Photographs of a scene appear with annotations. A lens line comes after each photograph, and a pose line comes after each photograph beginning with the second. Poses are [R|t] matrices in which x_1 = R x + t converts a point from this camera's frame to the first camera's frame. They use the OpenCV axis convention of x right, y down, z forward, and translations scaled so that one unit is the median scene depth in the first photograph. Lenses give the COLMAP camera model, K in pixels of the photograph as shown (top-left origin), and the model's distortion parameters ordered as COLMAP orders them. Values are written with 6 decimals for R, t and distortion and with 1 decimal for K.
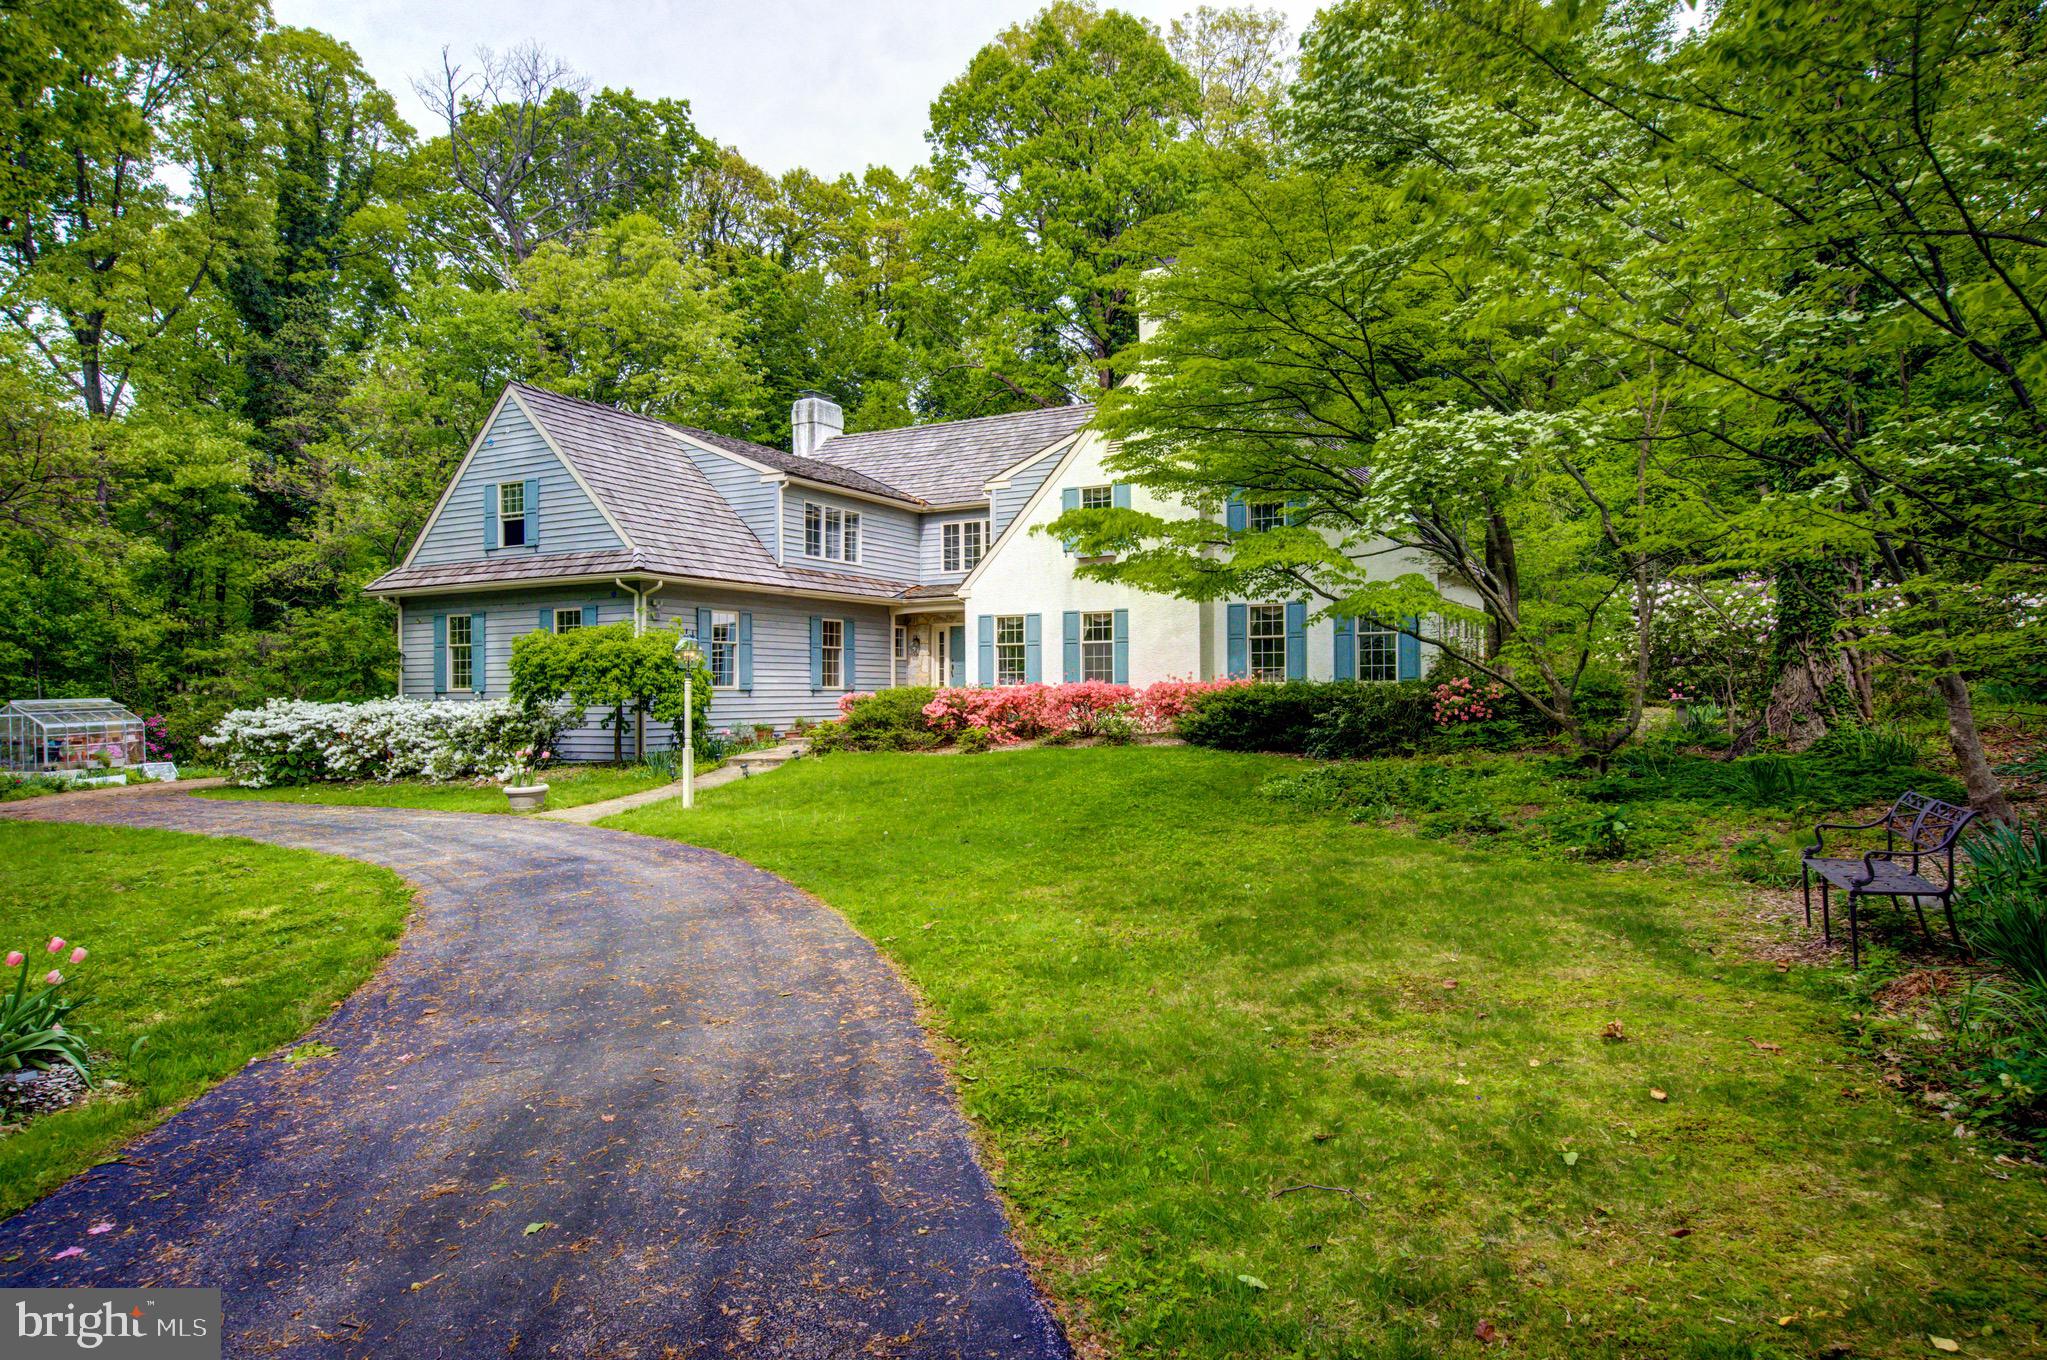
lens RADIAL K [[1288.7, 0, 1025.0], [0, 1288.7, 682.6], [0, 0, 1]] dist [0.003190, 0.000414]
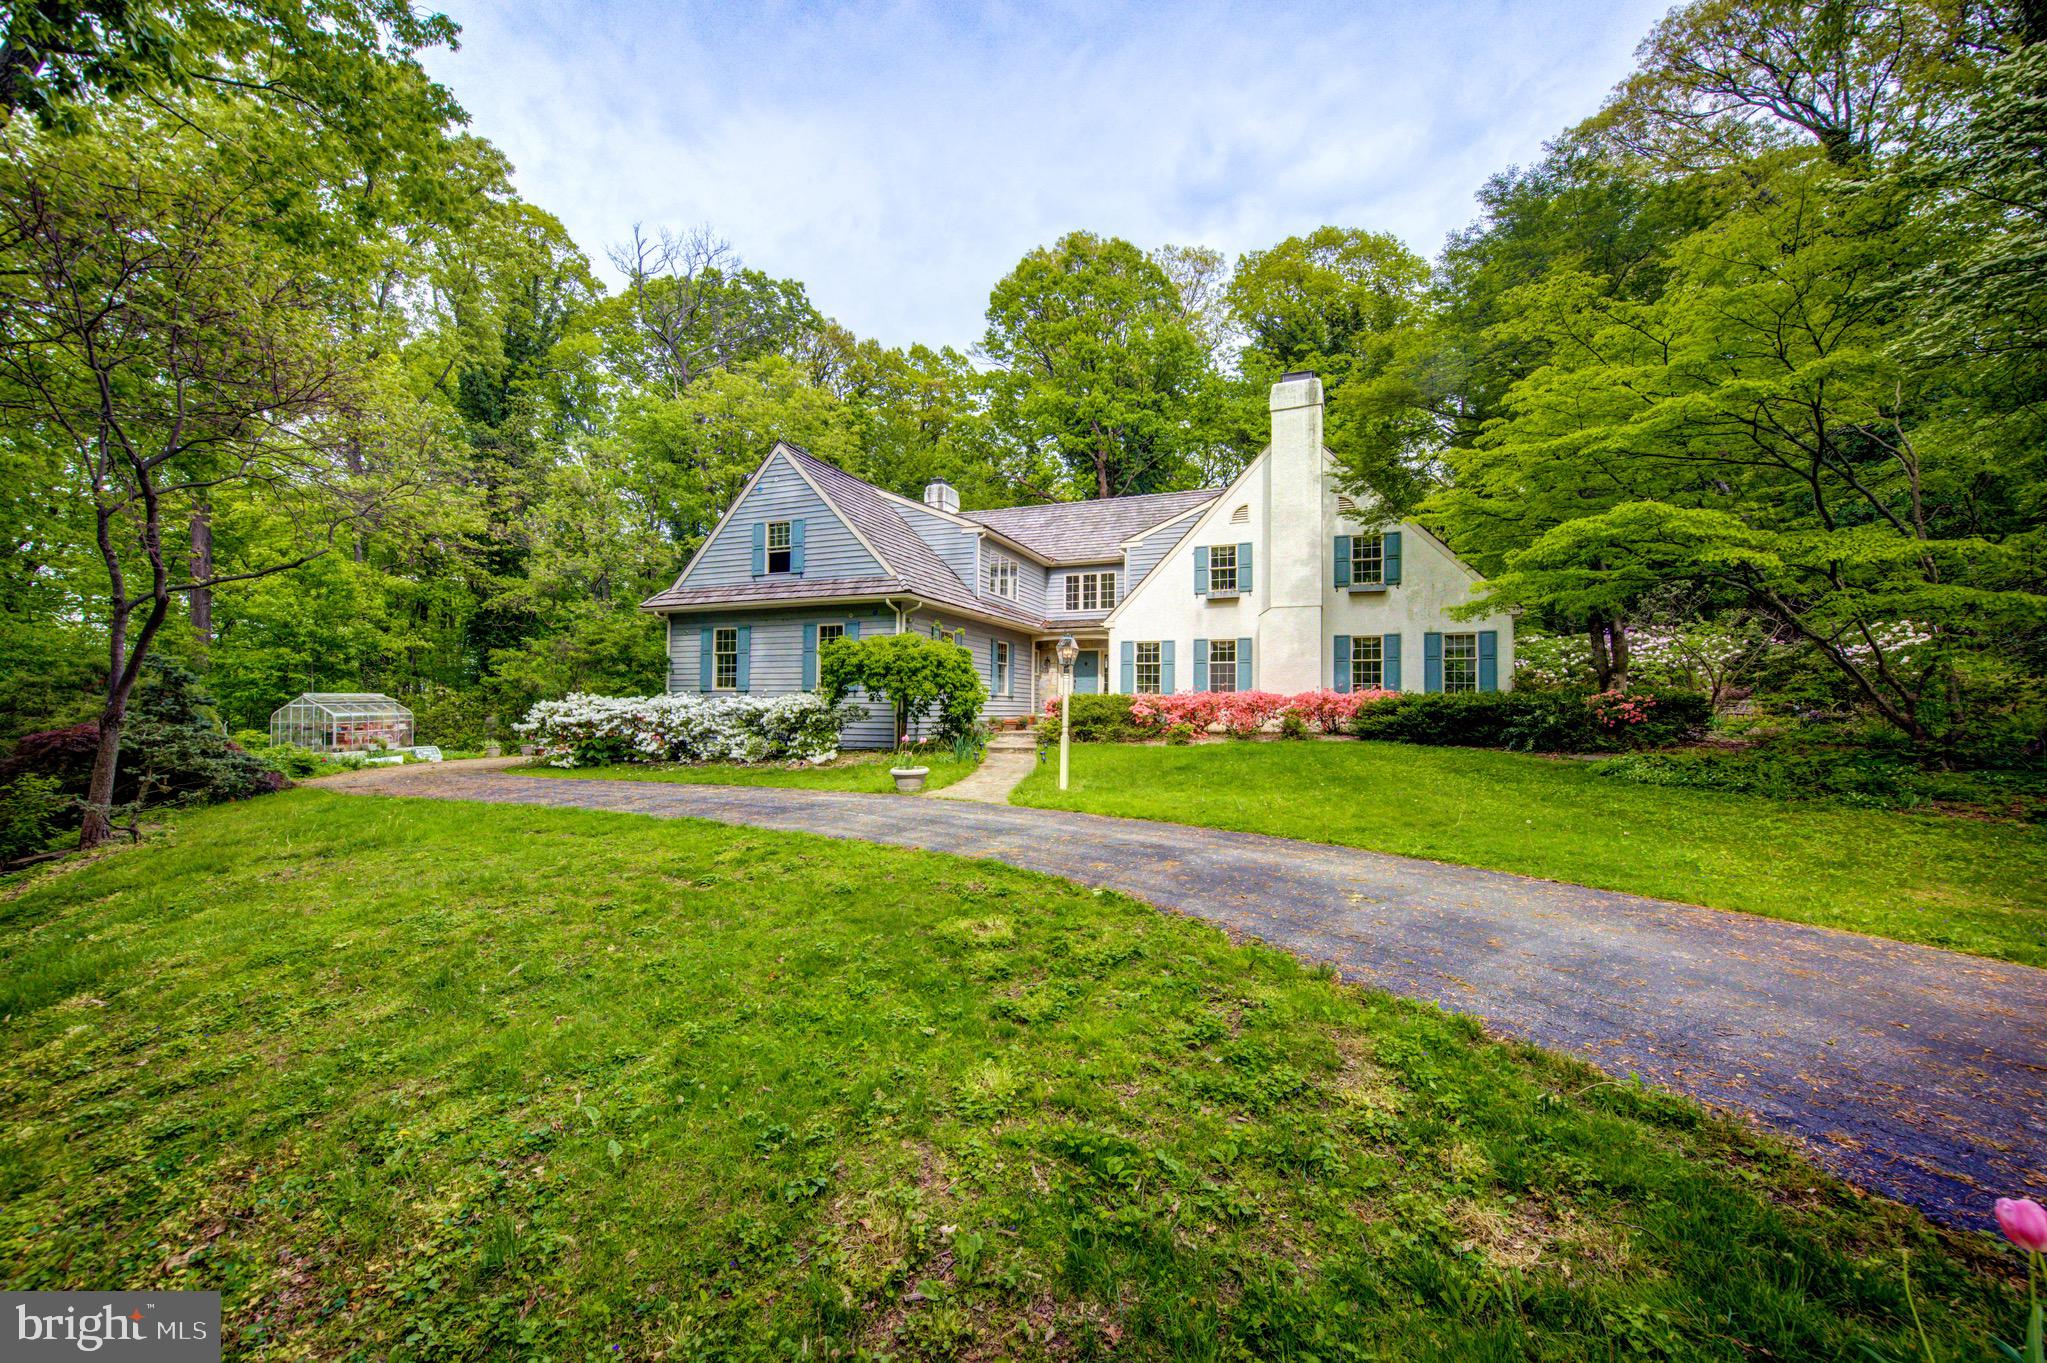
lens RADIAL K [[815.5, 0, 1023.7], [0, 815.5, 685.5], [0, 0, 1]] dist [0.001047, 0.000072]
pose [[0.992587, 0.020286, 0.119833, -0.238164], [-0.017429, 0.999540, -0.024839, 0.015797], [-0.120282, 0.022566, 0.992483, 0.186240]]
